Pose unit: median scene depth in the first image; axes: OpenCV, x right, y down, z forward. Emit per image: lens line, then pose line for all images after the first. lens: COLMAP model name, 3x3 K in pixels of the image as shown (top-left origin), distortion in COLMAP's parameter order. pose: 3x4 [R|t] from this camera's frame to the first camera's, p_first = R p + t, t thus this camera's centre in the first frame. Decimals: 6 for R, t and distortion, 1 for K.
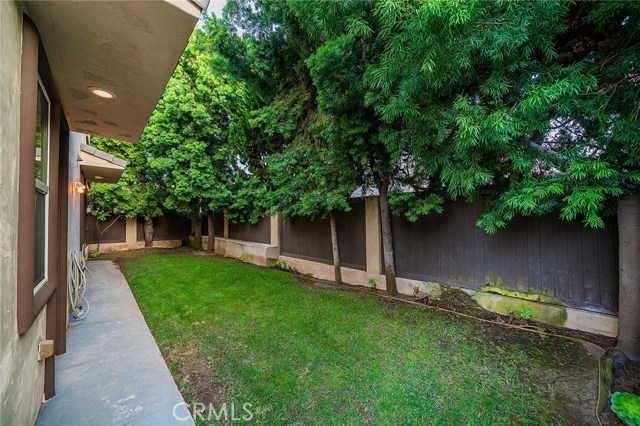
lens RADIAL K [[244.3, 0, 317.2], [0, 244.3, 211.9], [0, 0, 1]] dist [-0.001333, -0.000104]
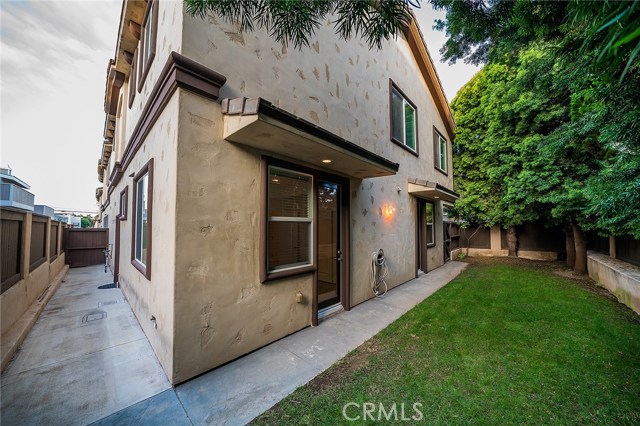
lens RADIAL K [[222.8, 0, 320.0], [0, 222.8, 213.0], [0, 0, 1]] dist [-0.017850, 0.000305]
pose [[0.099688, -0.057796, -0.993339, 0.167608], [0.033287, 0.997947, -0.054724, -0.010256], [0.994462, -0.027610, 0.101407, 0.203546]]
